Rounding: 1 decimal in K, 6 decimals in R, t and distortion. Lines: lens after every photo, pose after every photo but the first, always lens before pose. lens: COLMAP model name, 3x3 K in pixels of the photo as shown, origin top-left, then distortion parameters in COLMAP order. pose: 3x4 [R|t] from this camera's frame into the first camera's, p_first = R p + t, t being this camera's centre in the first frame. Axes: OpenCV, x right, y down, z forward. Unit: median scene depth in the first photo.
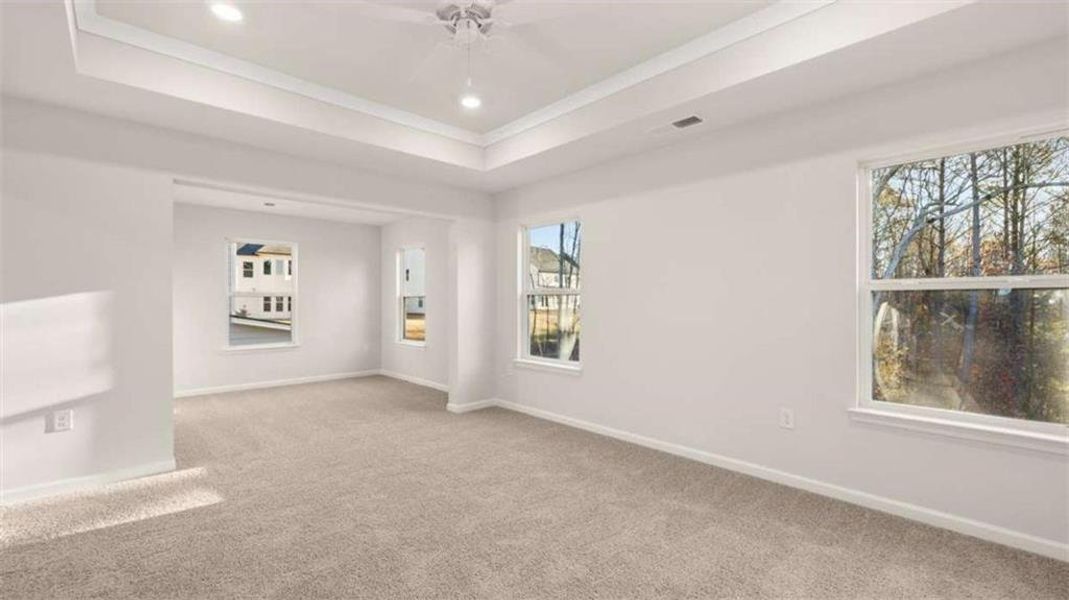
lens RADIAL K [[448.3, 0, 531.7], [0, 448.3, 300.4], [0, 0, 1]] dist [-0.000594, -0.000196]
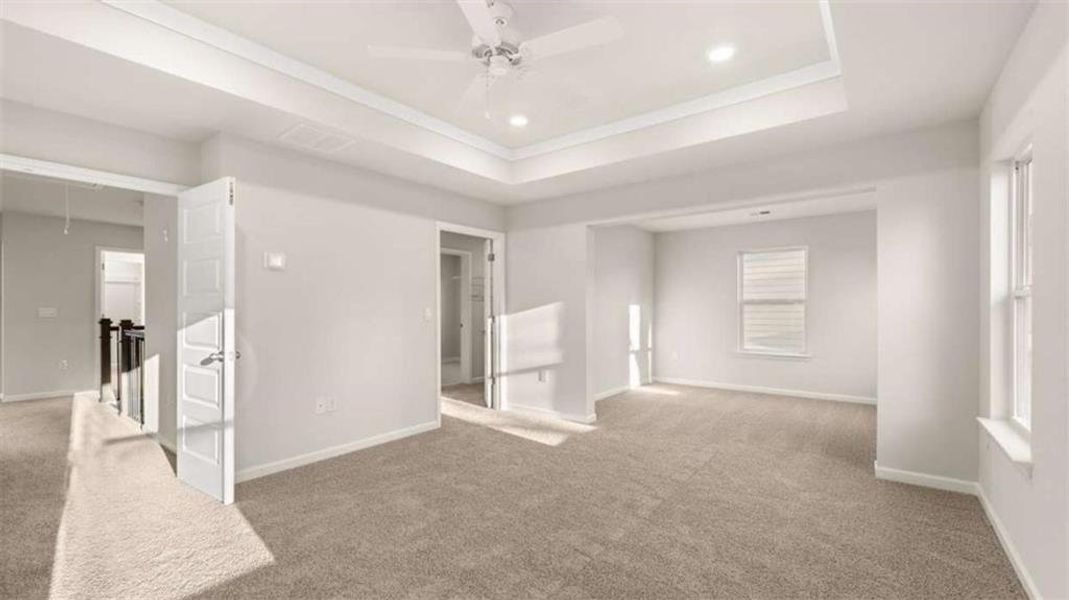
lens RADIAL K [[448.3, 0, 531.7], [0, 448.3, 300.4], [0, 0, 1]] dist [-0.000594, -0.000196]
pose [[0.151264, -0.016104, -0.988362, 0.665915], [0.002471, 0.999870, -0.015913, -0.001131], [0.988490, -0.000035, 0.151284, 0.637043]]
